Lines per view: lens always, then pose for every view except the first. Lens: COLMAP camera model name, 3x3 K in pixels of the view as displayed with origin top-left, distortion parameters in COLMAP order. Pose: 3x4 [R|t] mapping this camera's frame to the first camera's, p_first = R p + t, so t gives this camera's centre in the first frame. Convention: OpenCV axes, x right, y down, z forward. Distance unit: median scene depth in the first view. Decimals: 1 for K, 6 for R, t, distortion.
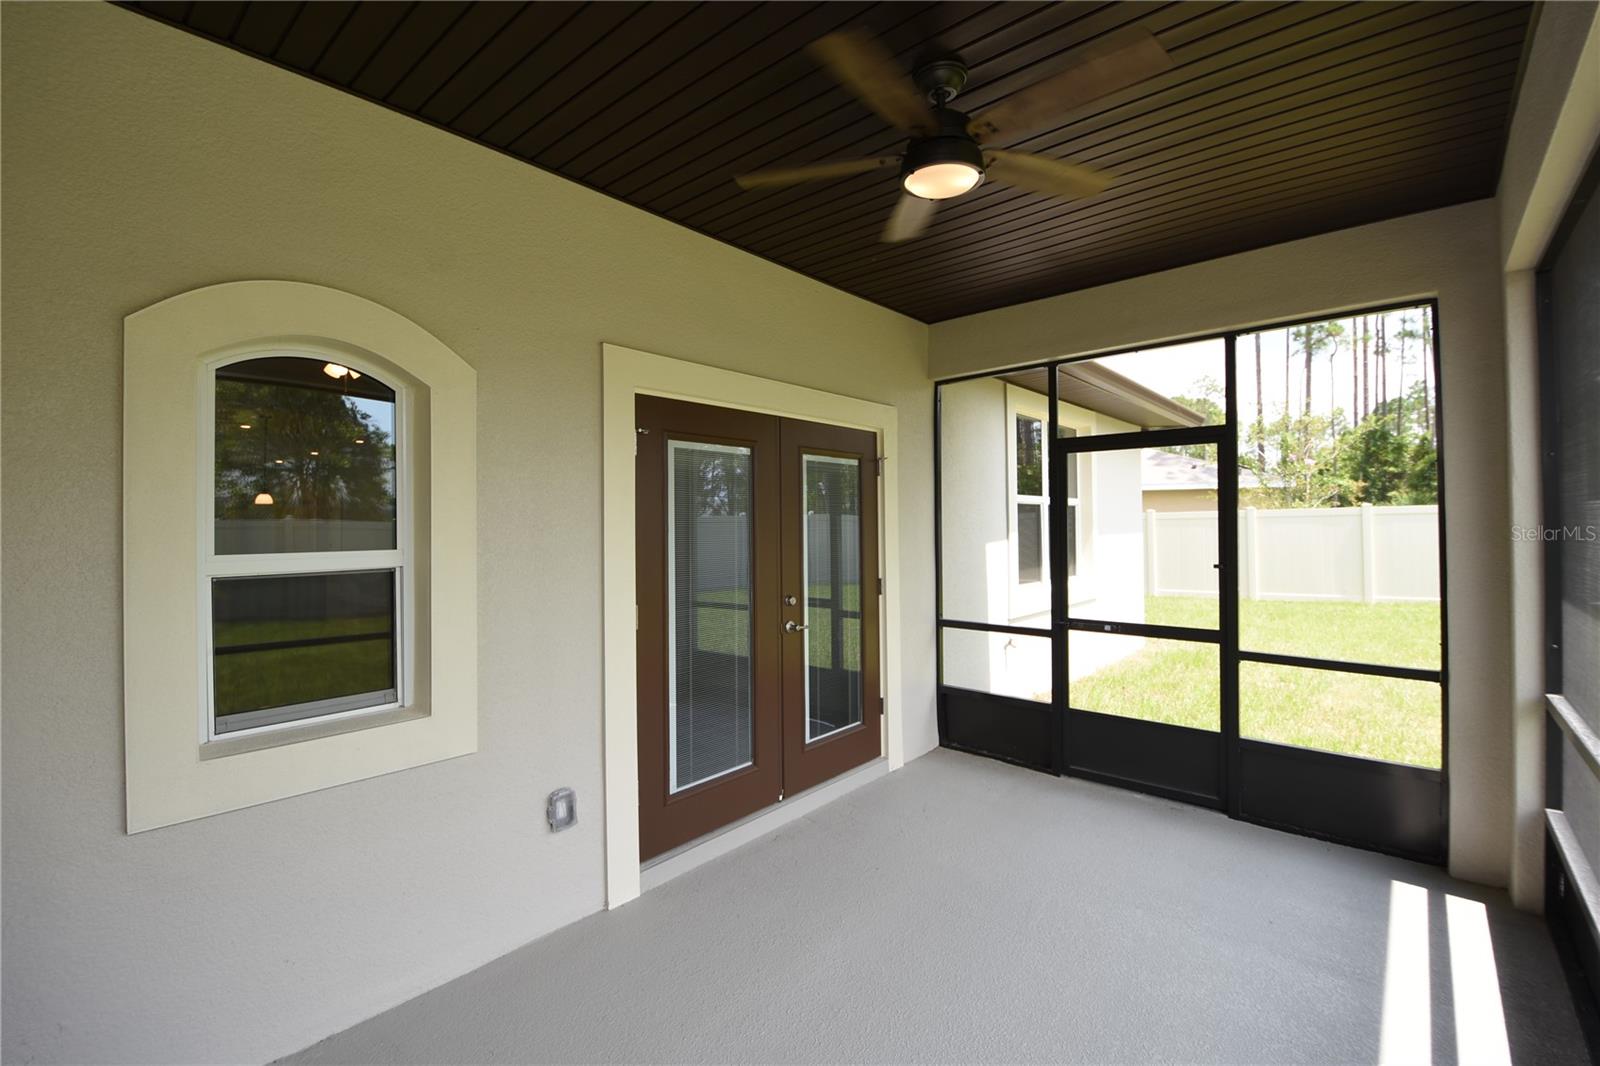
lens RADIAL K [[704.0, 0, 793.1], [0, 704.0, 514.9], [0, 0, 1]] dist [0.003866, -0.015963]
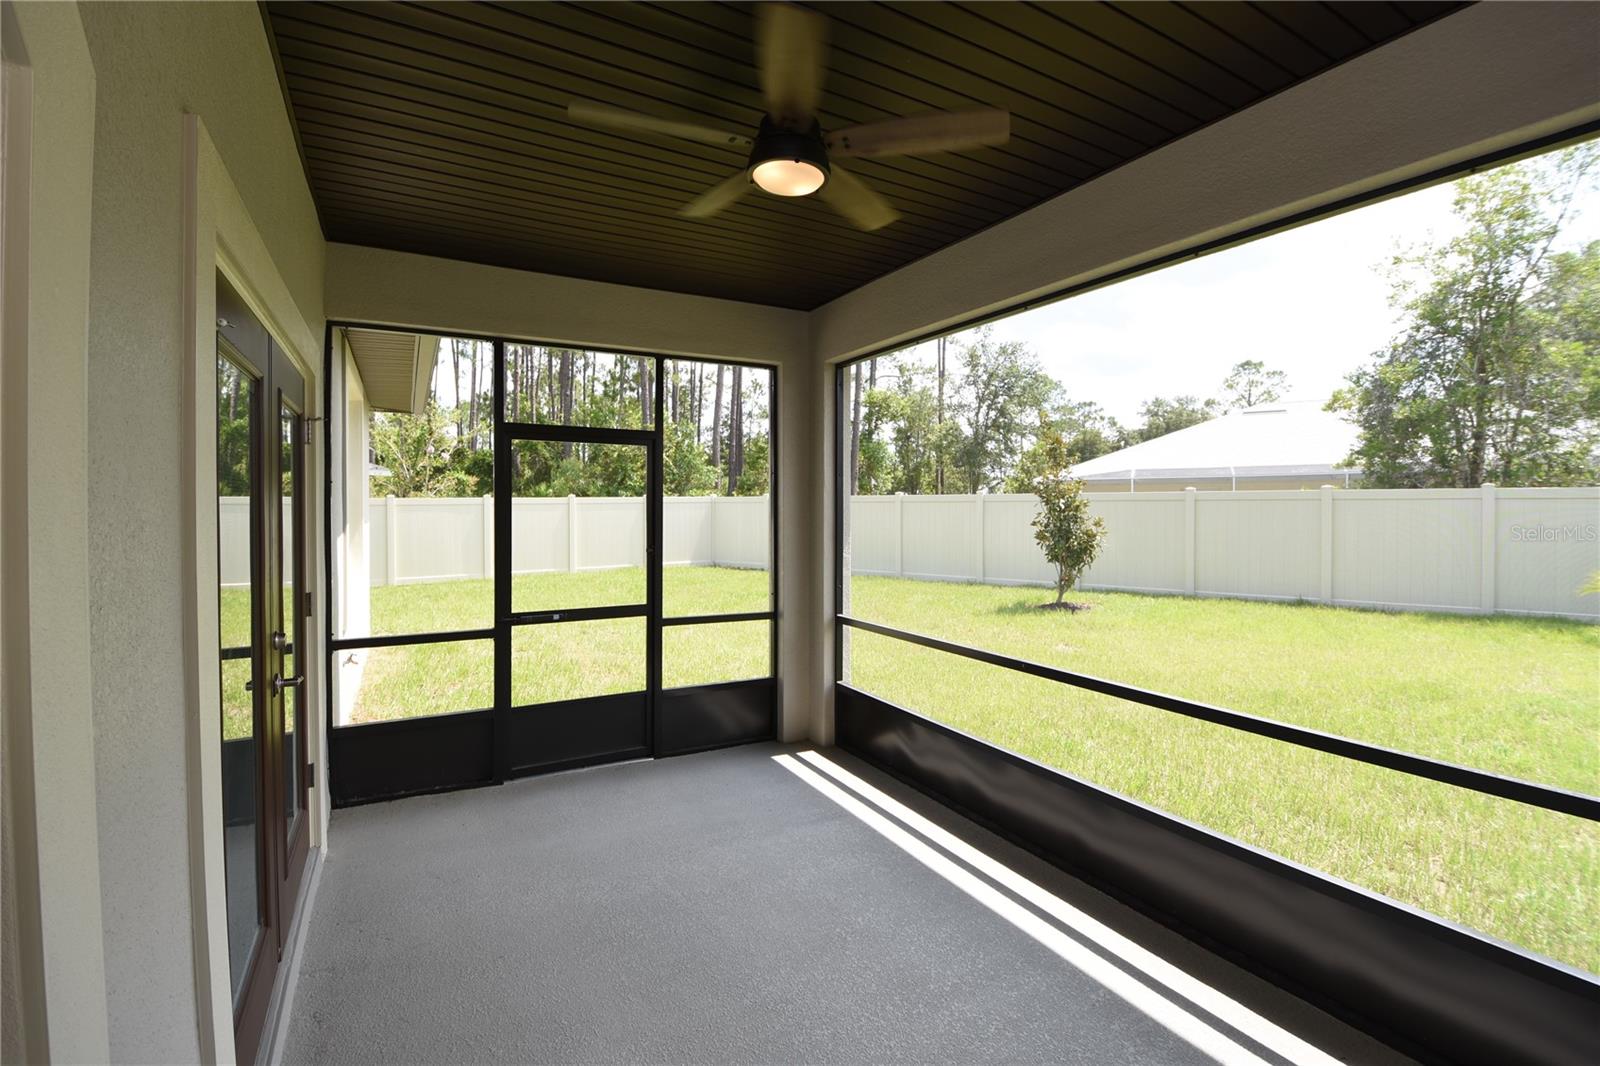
lens RADIAL K [[702.4, 0, 795.1], [0, 702.4, 512.3], [0, 0, 1]] dist [0.009452, -0.020225]
pose [[0.330523, 0.003445, 0.943792, -0.422687], [-0.018414, 0.999827, 0.002799, 0.001921], [-0.943618, -0.018304, 0.330529, 0.373466]]
